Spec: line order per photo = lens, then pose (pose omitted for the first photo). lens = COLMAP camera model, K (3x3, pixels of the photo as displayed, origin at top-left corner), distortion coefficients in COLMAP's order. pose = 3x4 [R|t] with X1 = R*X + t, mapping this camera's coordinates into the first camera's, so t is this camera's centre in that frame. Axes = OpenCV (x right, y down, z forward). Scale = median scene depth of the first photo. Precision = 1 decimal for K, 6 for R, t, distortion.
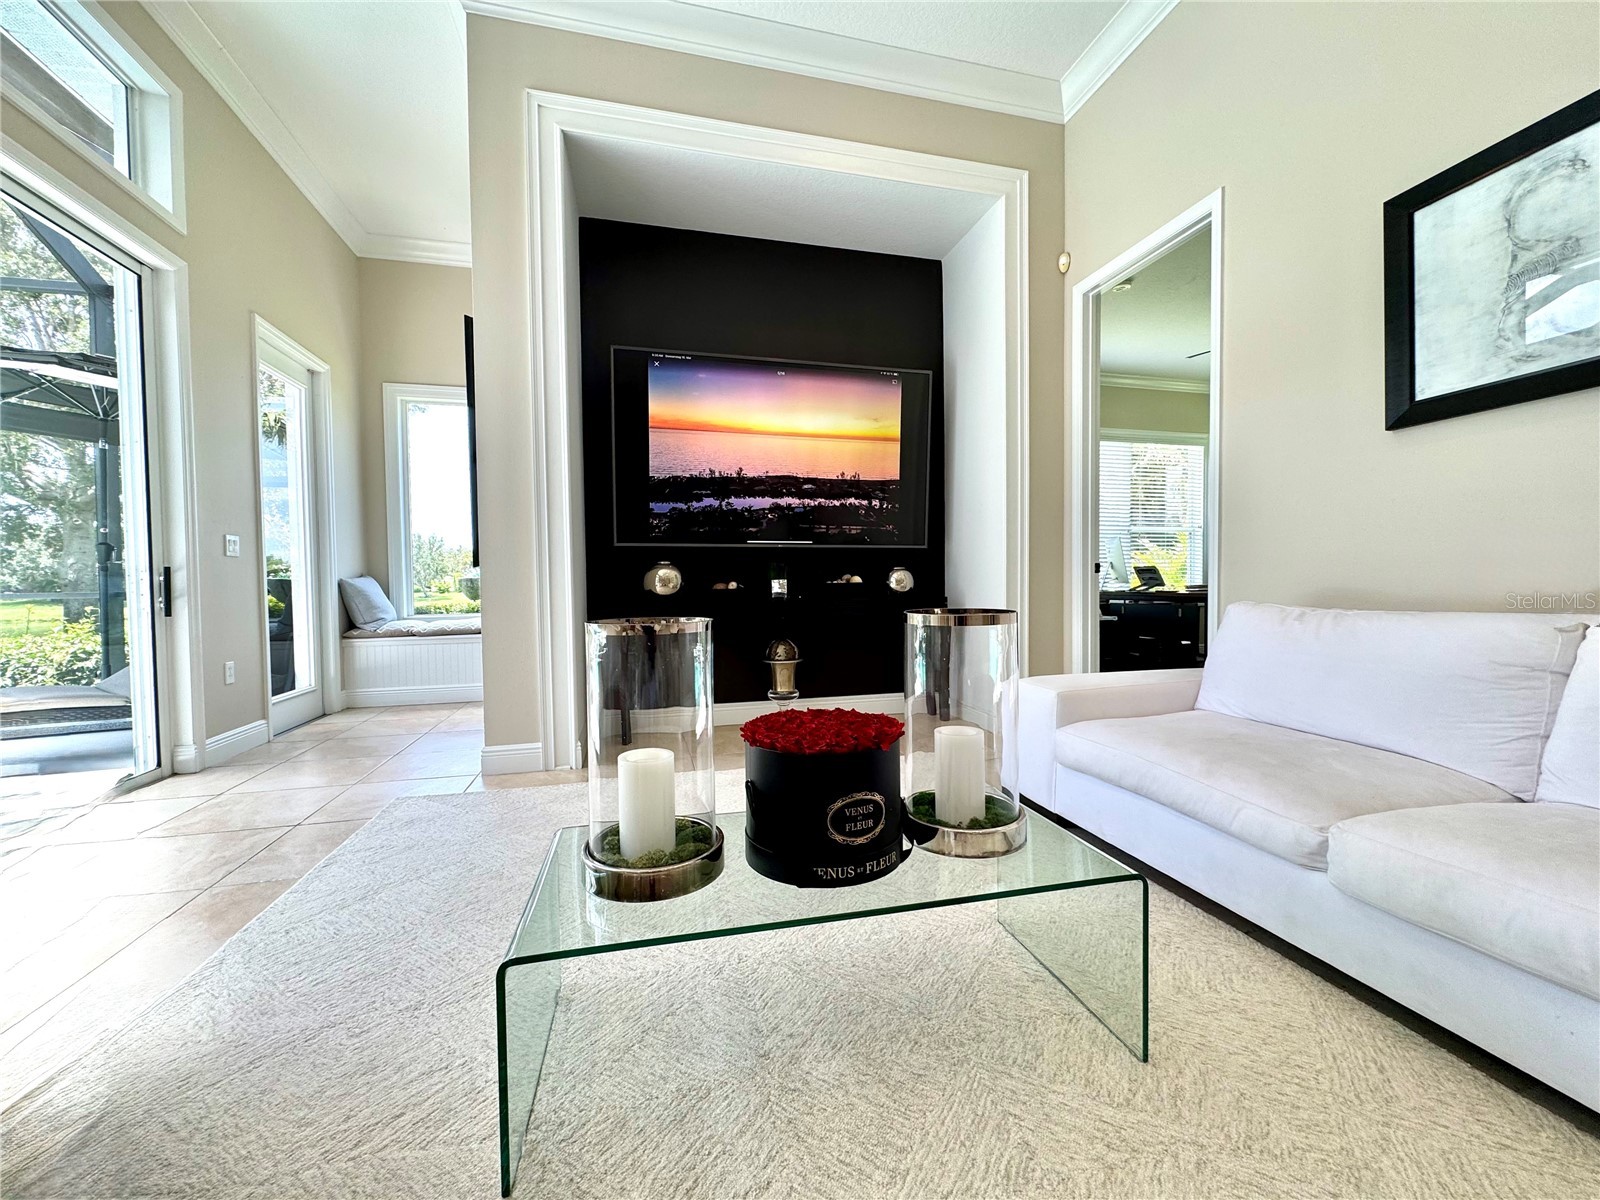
lens RADIAL K [[641.4, 0, 801.8], [0, 641.4, 599.0], [0, 0, 1]] dist [0.000129, 0.000478]
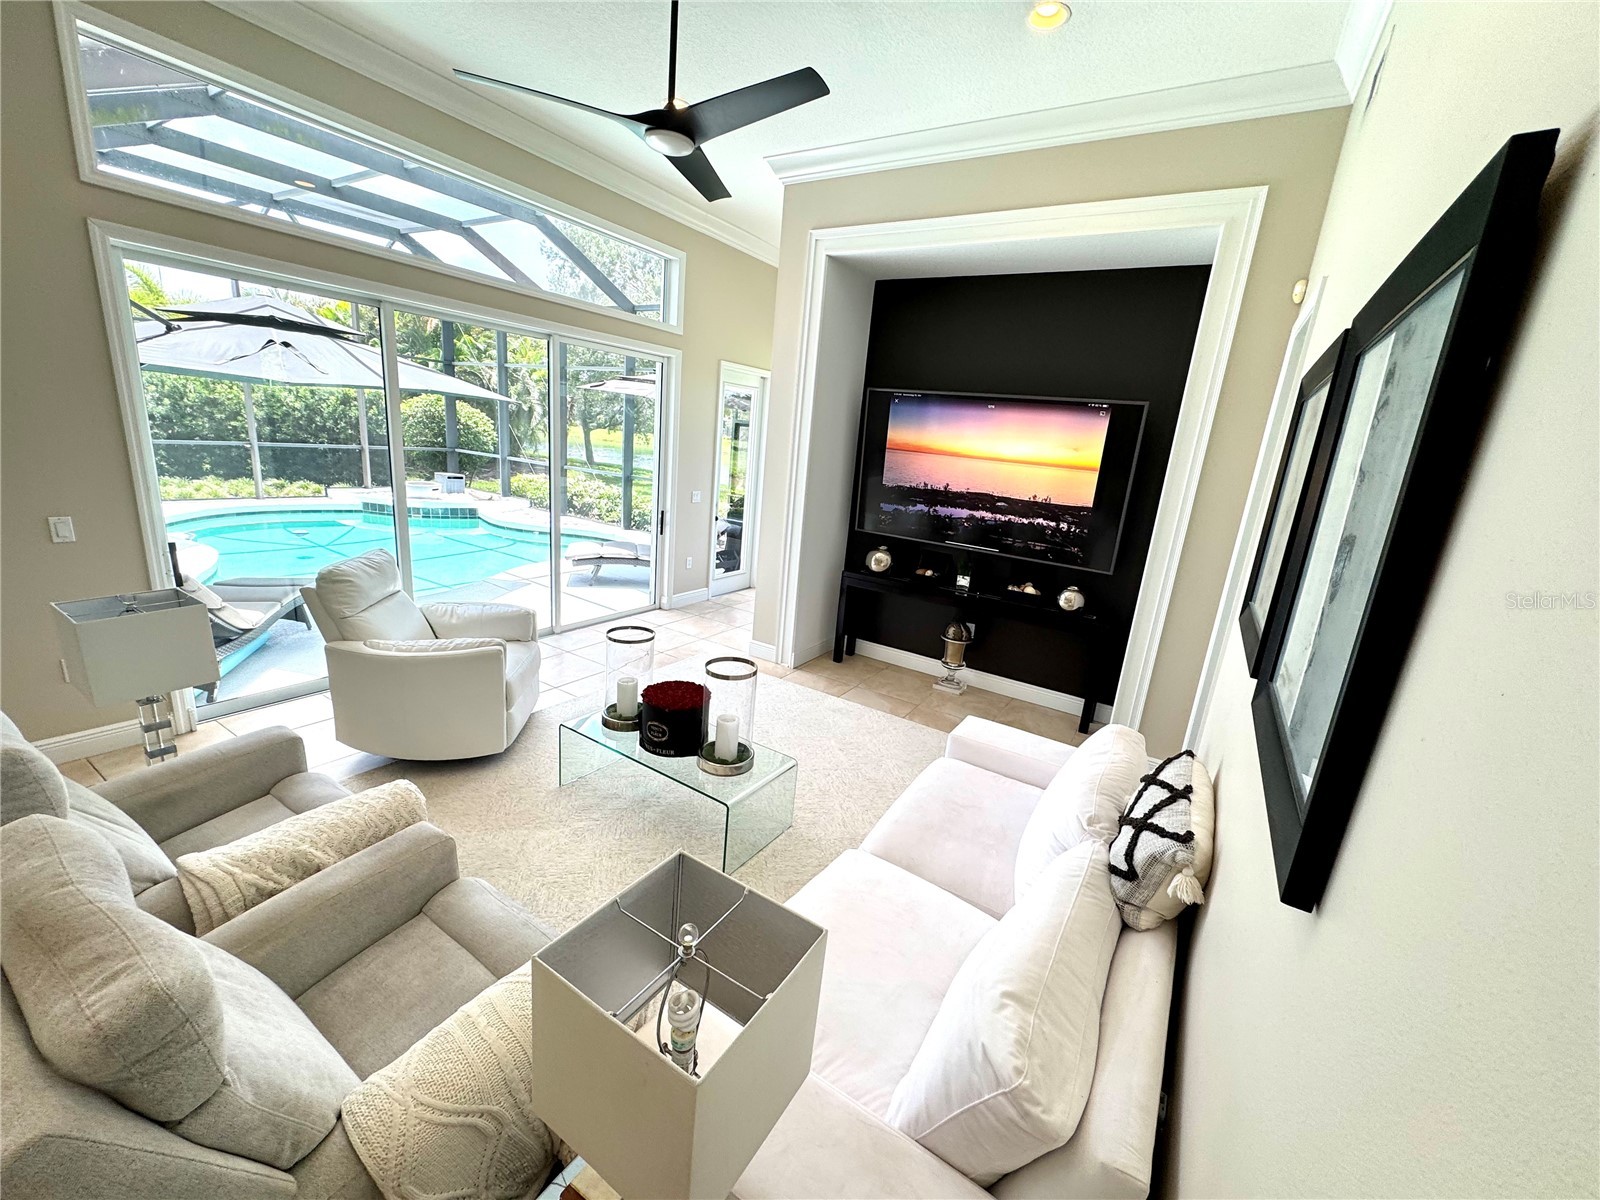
lens RADIAL K [[641.4, 0, 804.7], [0, 641.4, 597.8], [0, 0, 1]] dist [0.000129, 0.000478]
pose [[0.685311, 0.250587, -0.683780, 0.616694], [-0.115080, 0.964401, 0.238089, -0.250878], [0.719100, -0.084476, 0.689753, -0.085861]]
